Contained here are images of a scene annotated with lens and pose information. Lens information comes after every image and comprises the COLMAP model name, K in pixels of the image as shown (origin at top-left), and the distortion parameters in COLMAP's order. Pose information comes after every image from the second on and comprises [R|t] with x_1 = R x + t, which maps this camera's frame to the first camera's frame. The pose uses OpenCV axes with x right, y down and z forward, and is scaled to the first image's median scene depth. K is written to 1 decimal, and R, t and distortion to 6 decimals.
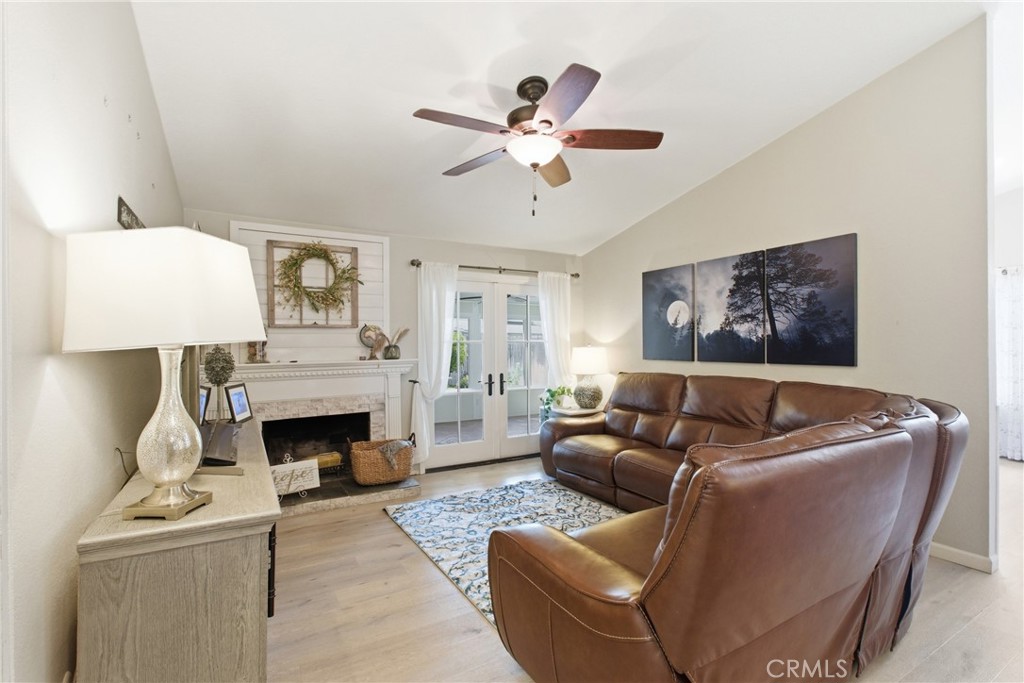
lens RADIAL K [[454.1, 0, 512.0], [0, 454.1, 341.5], [0, 0, 1]] dist [-0.002324, 0.000398]
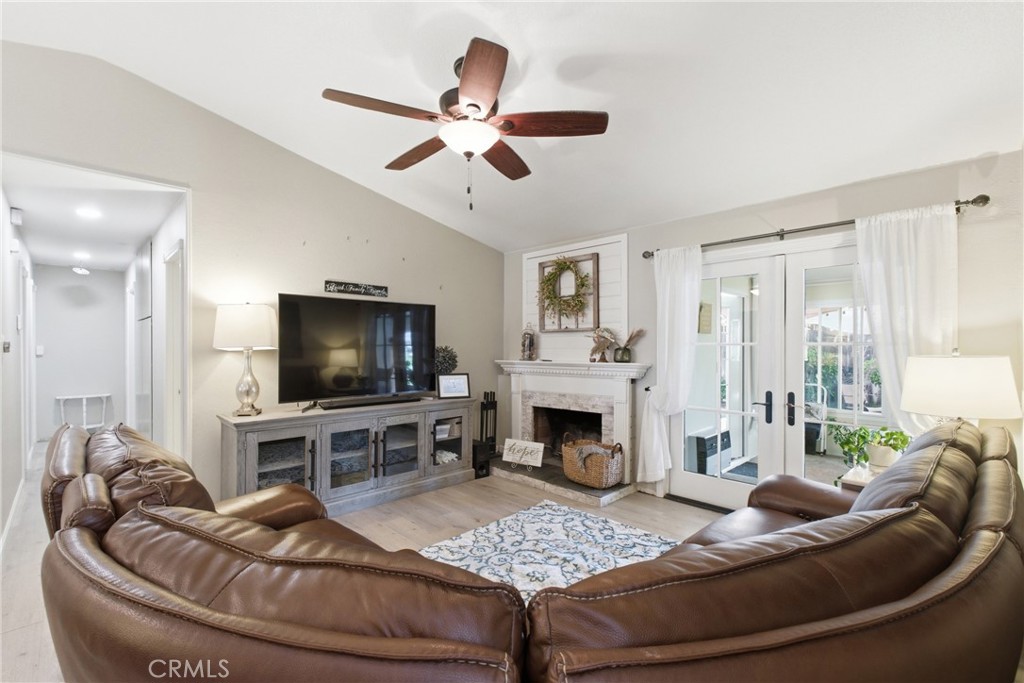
lens RADIAL K [[466.3, 0, 512.0], [0, 466.3, 341.5], [0, 0, 1]] dist [-0.029434, 0.000148]
pose [[0.232223, -0.001986, -0.972660, 0.671505], [0.007181, 0.999974, -0.000327, -0.006264], [0.972636, -0.006909, 0.232232, 0.591037]]
